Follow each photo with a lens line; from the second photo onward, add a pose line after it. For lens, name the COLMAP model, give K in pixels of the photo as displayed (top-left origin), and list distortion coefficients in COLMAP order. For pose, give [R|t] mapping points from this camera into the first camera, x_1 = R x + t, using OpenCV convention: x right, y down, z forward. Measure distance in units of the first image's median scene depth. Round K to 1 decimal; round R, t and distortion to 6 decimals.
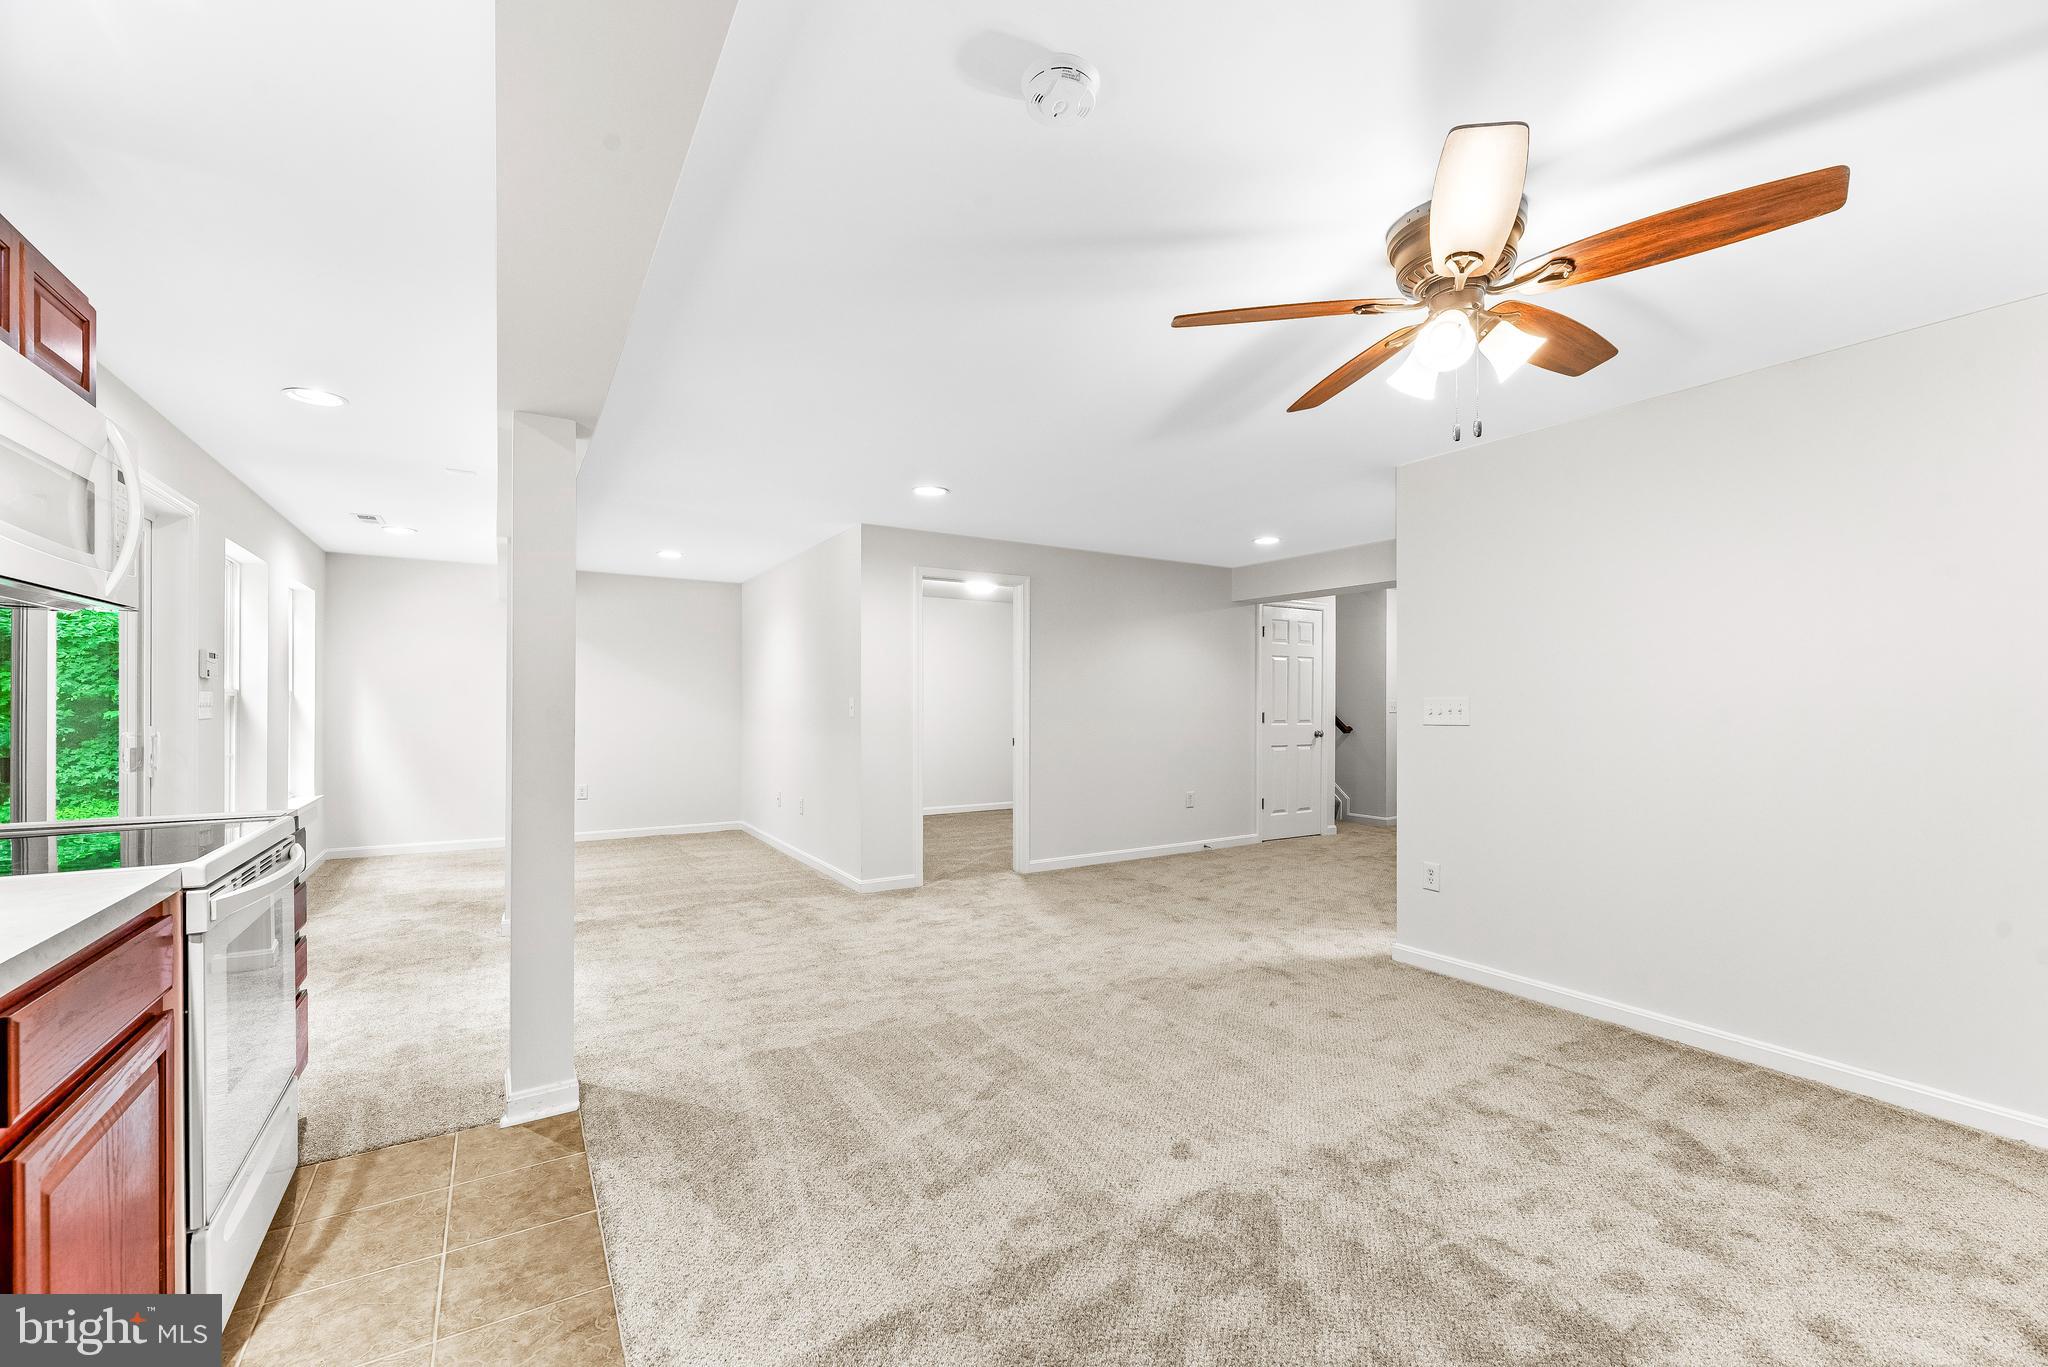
lens RADIAL K [[827.4, 0, 1013.0], [0, 827.4, 702.1], [0, 0, 1]] dist [-0.004093, -0.000245]
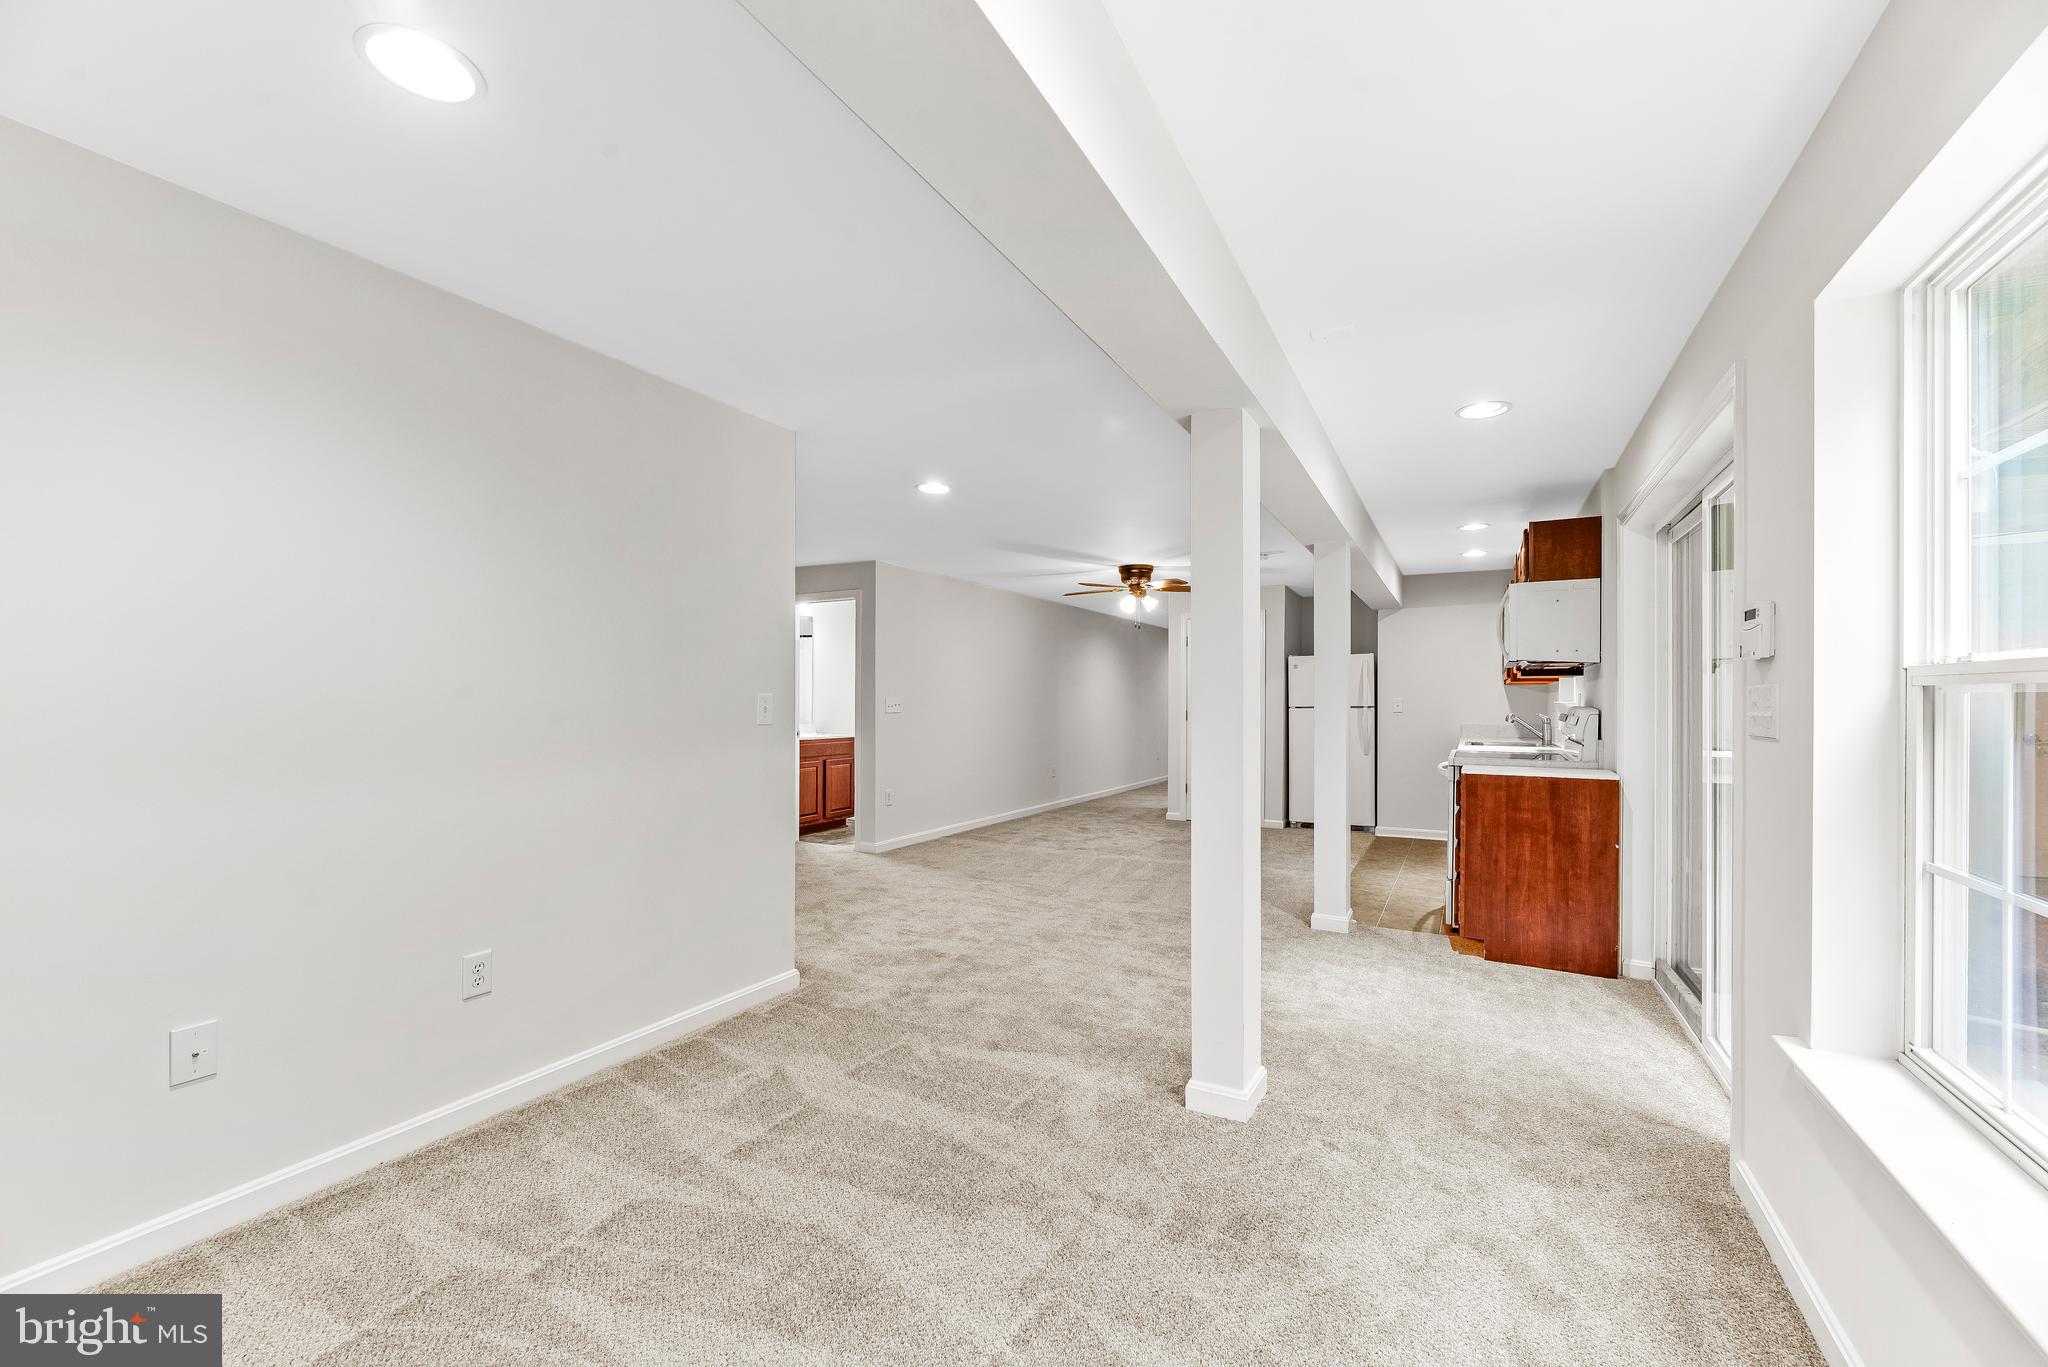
lens RADIAL K [[827.4, 0, 1013.0], [0, 827.4, 702.1], [0, 0, 1]] dist [-0.004093, -0.000245]
pose [[-0.482042, 0.000499, 0.876148, -0.976440], [-0.009855, 0.999933, -0.005991, 0.006092], [-0.876093, -0.011523, -0.482005, 1.336770]]
